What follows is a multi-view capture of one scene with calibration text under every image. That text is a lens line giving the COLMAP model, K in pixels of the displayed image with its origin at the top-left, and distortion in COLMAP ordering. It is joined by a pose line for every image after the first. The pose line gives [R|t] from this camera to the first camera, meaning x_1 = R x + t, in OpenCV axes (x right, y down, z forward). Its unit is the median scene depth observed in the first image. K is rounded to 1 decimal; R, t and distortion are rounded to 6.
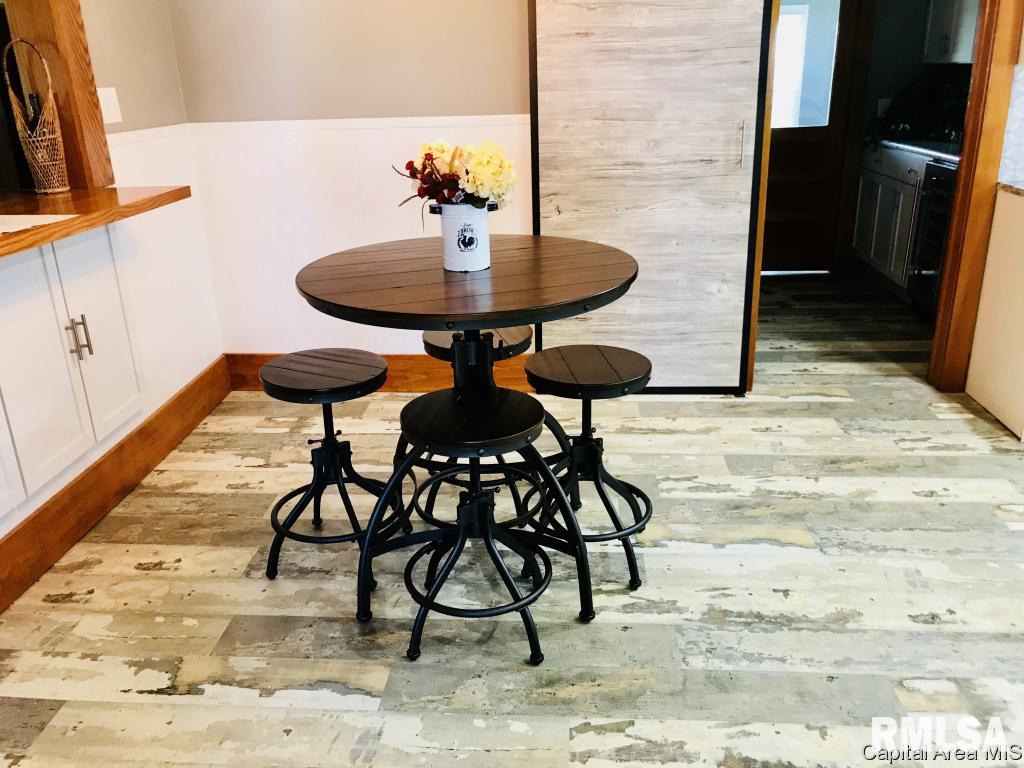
lens RADIAL K [[836.5, 0, 497.0], [0, 836.5, 385.1], [0, 0, 1]] dist [0.020319, -0.009656]
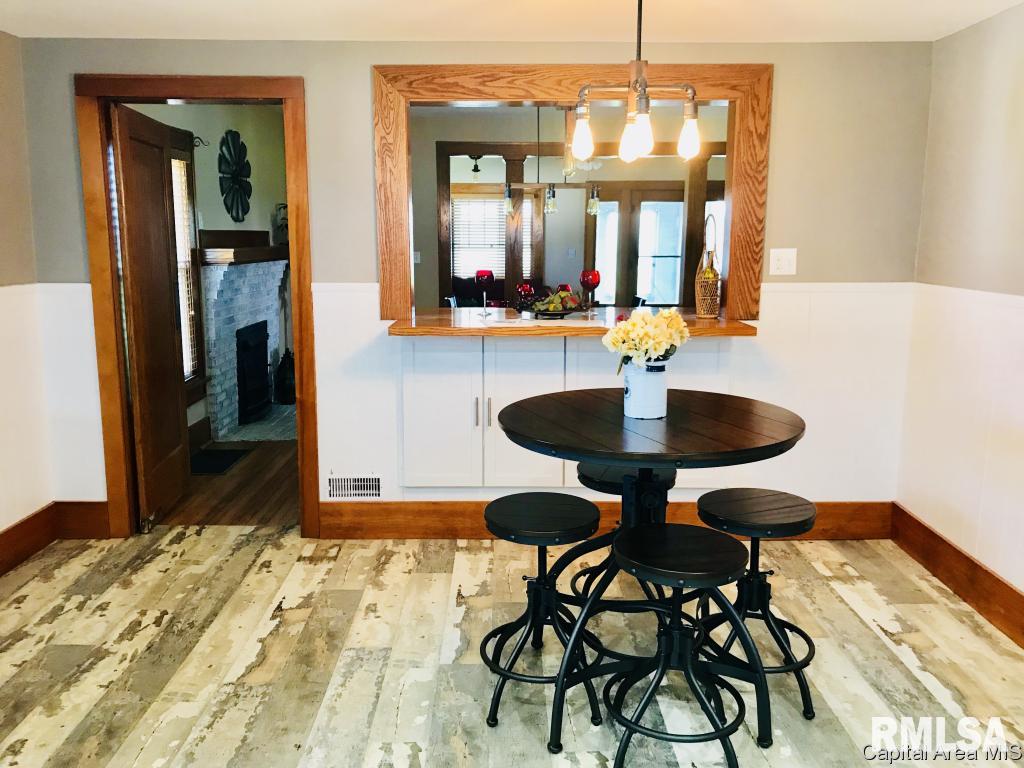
lens RADIAL K [[836.5, 0, 497.0], [0, 836.5, 385.1], [0, 0, 1]] dist [0.020319, -0.009656]
pose [[0.078287, 0.212675, -0.973982, 0.823204], [-0.351221, 0.920226, 0.172707, -0.240550], [0.933014, 0.328562, 0.146737, 0.498835]]
